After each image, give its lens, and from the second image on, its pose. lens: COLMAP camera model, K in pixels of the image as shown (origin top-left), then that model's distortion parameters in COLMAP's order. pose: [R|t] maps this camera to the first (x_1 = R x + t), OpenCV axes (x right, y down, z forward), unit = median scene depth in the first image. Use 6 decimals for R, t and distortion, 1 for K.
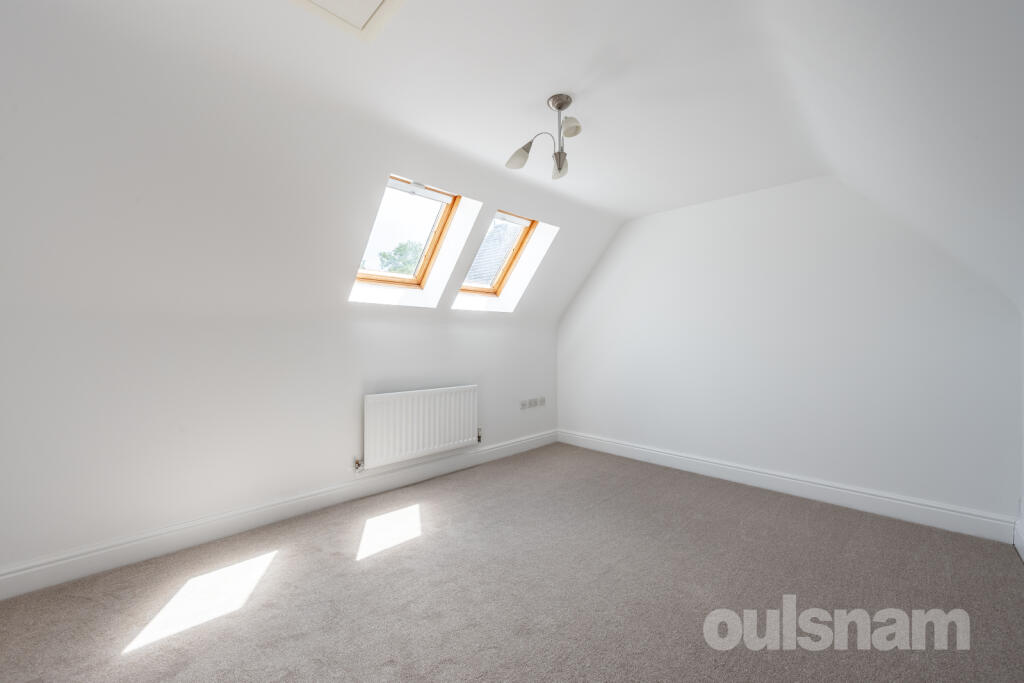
lens RADIAL K [[399.3, 0, 512.8], [0, 399.3, 339.5], [0, 0, 1]] dist [0.001092, -0.000338]
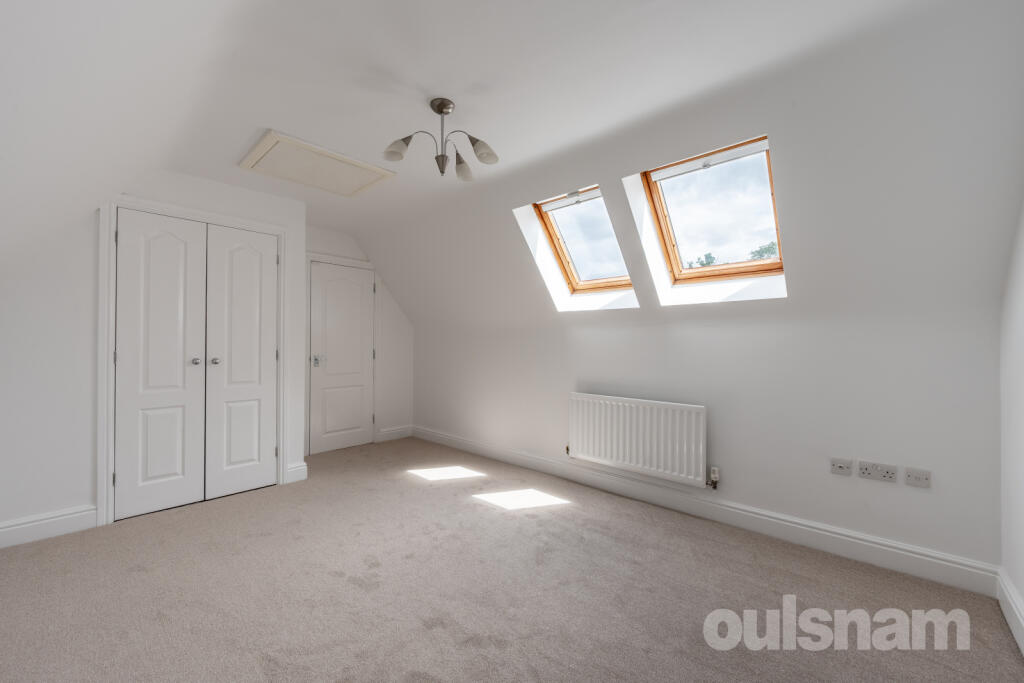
lens RADIAL K [[399.3, 0, 512.7], [0, 399.3, 344.8], [0, 0, 1]] dist [0.001092, -0.000338]
pose [[0.030940, -0.000263, -0.999521, 0.656336], [0.004228, 0.999991, -0.000132, 0.001118], [0.999512, -0.004222, 0.030941, 0.673274]]
